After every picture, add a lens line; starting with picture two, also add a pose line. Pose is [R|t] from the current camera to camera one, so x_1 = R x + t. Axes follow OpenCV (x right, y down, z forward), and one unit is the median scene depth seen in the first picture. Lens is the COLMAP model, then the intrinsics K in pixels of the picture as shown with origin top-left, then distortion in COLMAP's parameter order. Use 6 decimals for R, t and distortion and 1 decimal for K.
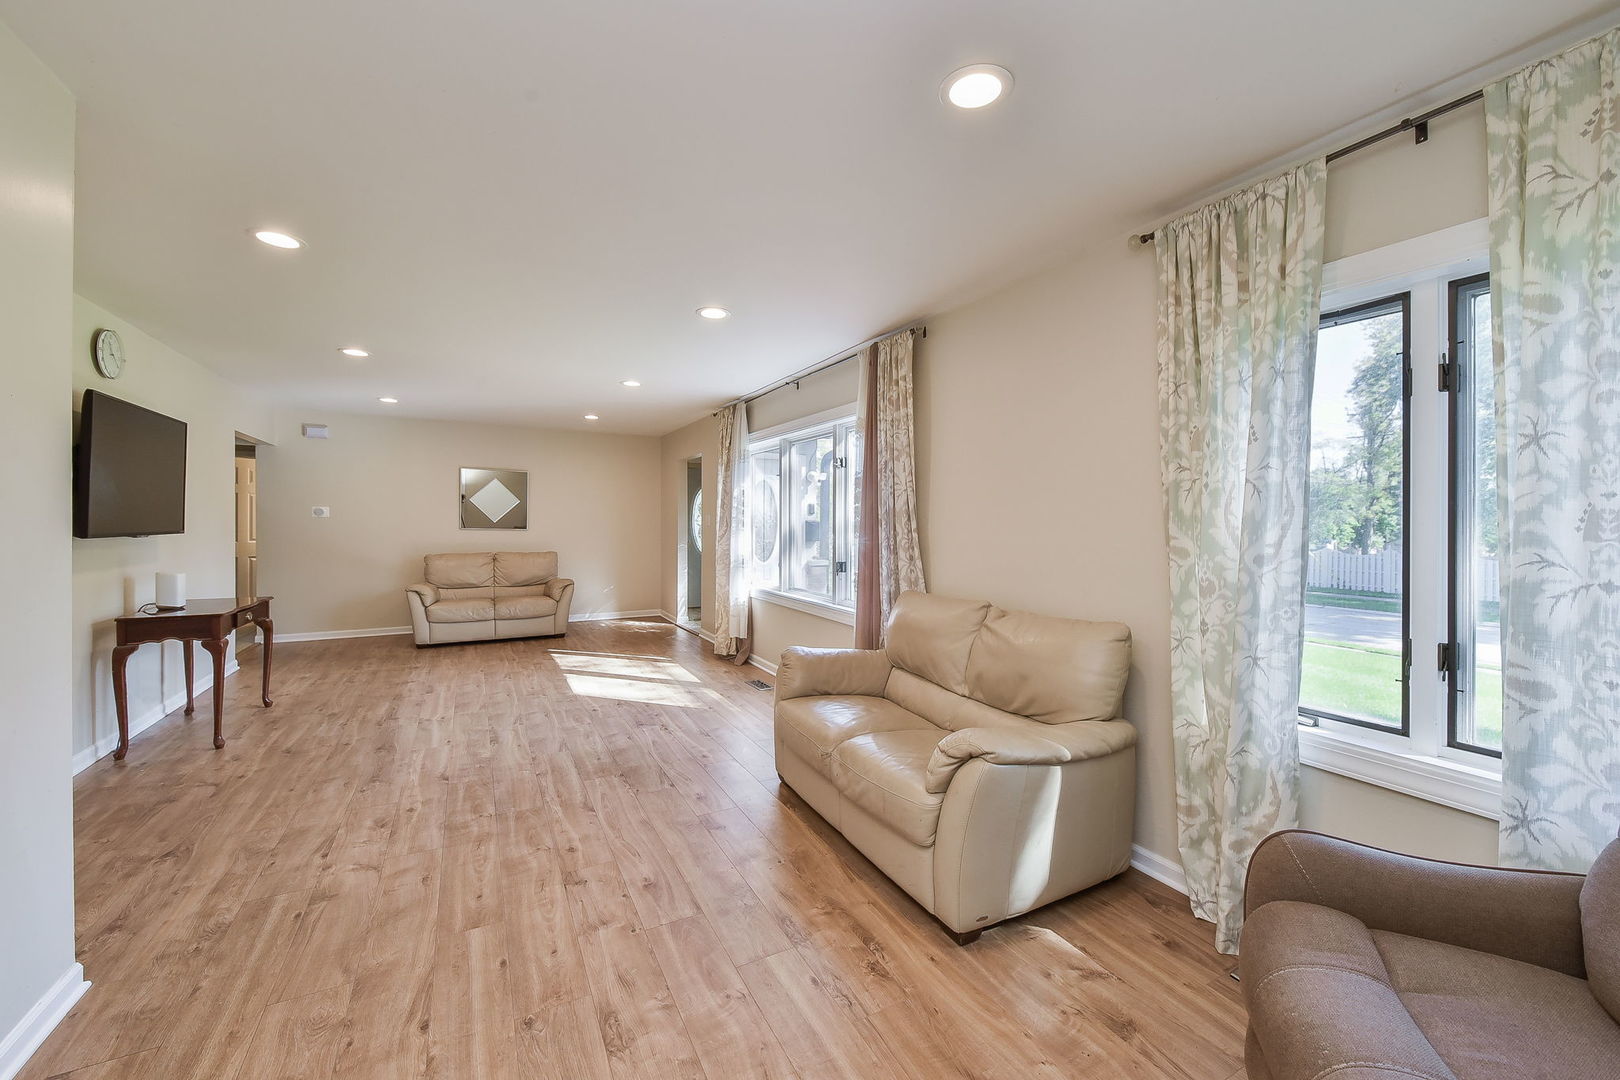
lens RADIAL K [[647.3, 0, 810.0], [0, 647.3, 540.0], [0, 0, 1]] dist [0.000529, -0.008674]
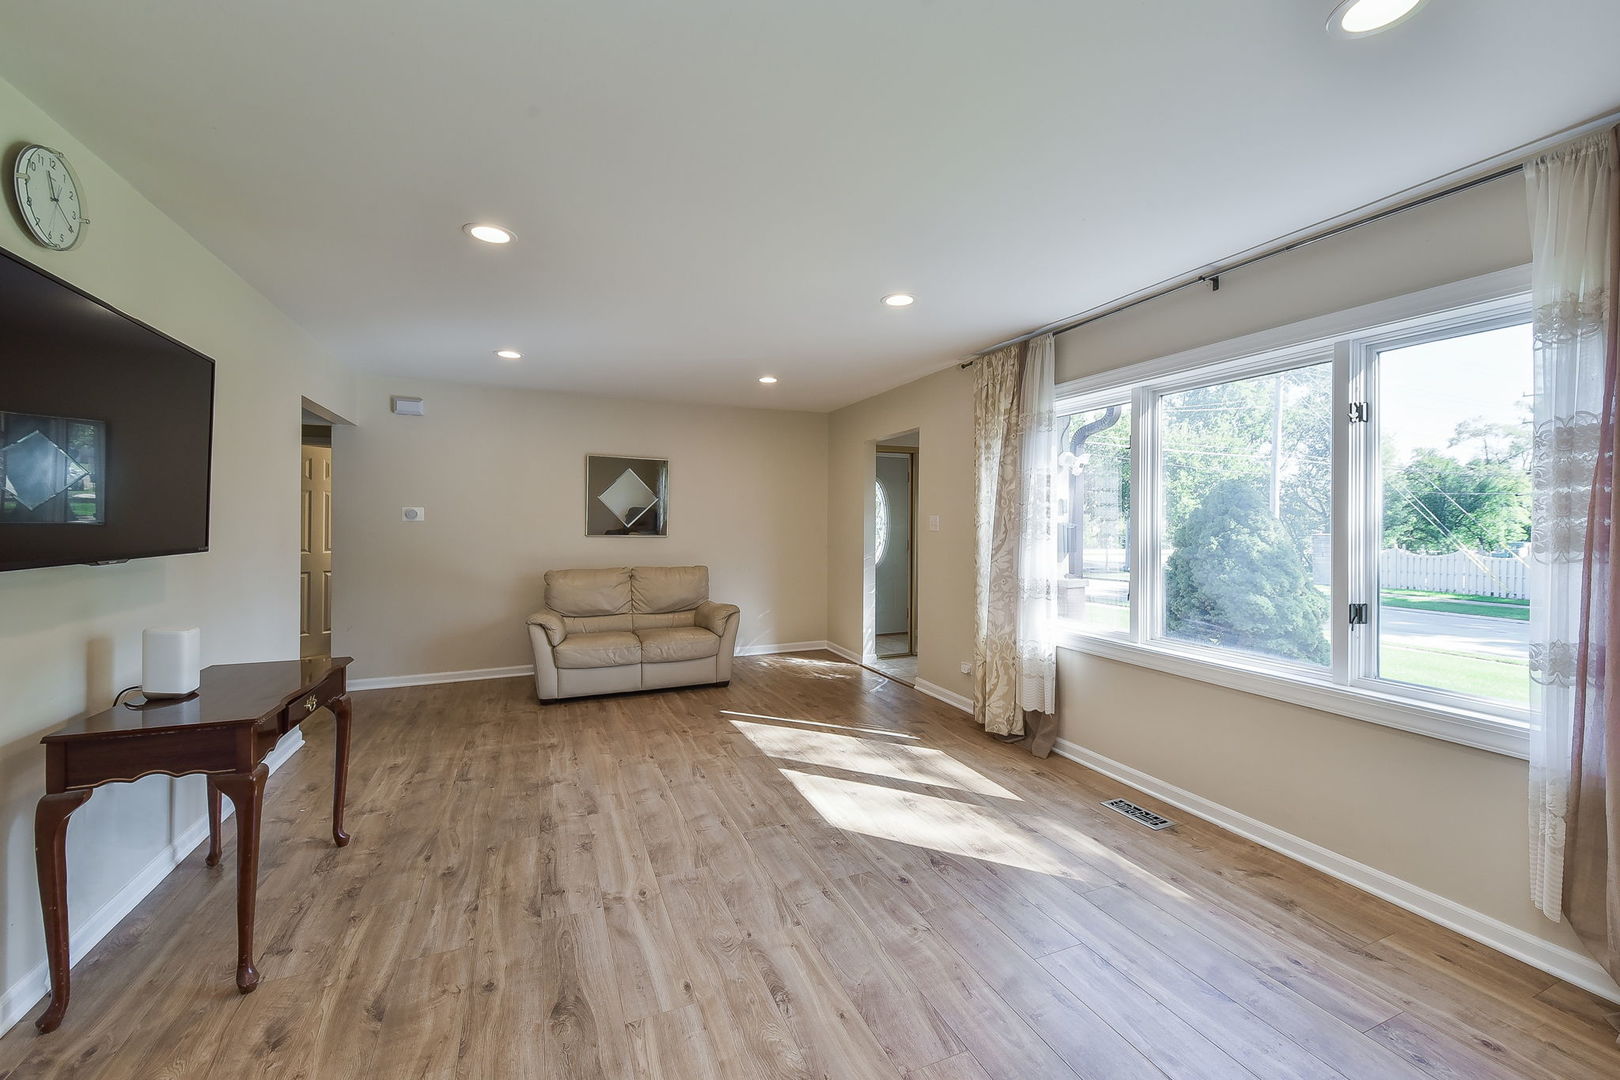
lens RADIAL K [[706.8, 0, 811.0], [0, 706.8, 532.9], [0, 0, 1]] dist [0.038110, -0.020725]
pose [[0.992309, -0.002149, -0.123770, -0.244229], [0.000398, 0.999900, -0.014170, -0.011791], [0.123788, 0.014011, 0.992210, 0.291158]]
